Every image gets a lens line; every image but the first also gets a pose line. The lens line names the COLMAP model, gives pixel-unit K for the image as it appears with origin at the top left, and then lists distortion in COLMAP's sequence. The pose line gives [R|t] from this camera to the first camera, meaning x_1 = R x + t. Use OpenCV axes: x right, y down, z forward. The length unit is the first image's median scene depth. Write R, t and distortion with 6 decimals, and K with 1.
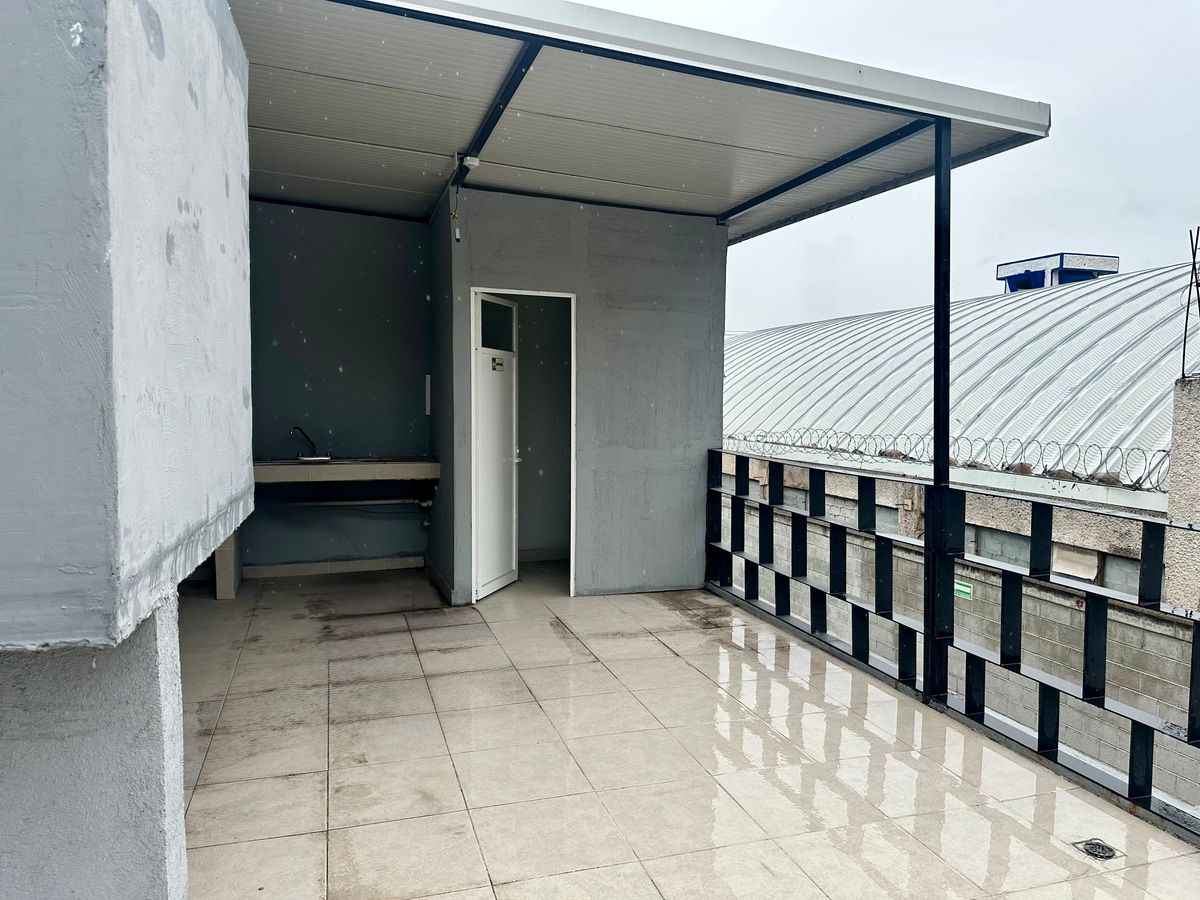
lens RADIAL K [[834.7, 0, 603.5], [0, 834.7, 429.0], [0, 0, 1]] dist [0.091897, -0.114798]
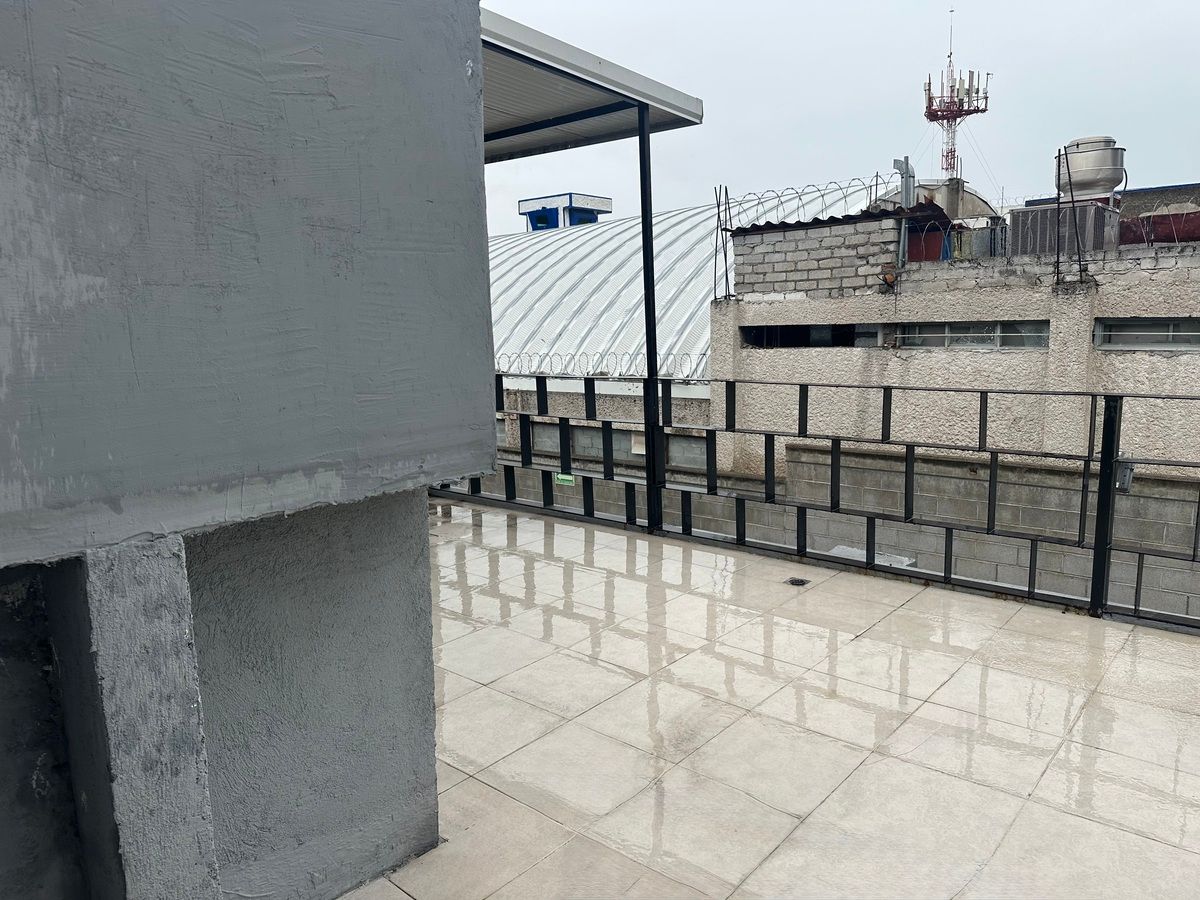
lens RADIAL K [[834.7, 0, 603.5], [0, 834.7, 429.0], [0, 0, 1]] dist [0.091897, -0.114798]
pose [[0.852462, -0.101236, 0.512893, -0.359211], [0.058713, 0.993404, 0.098497, 0.009771], [-0.519481, -0.053851, 0.852783, -0.123364]]
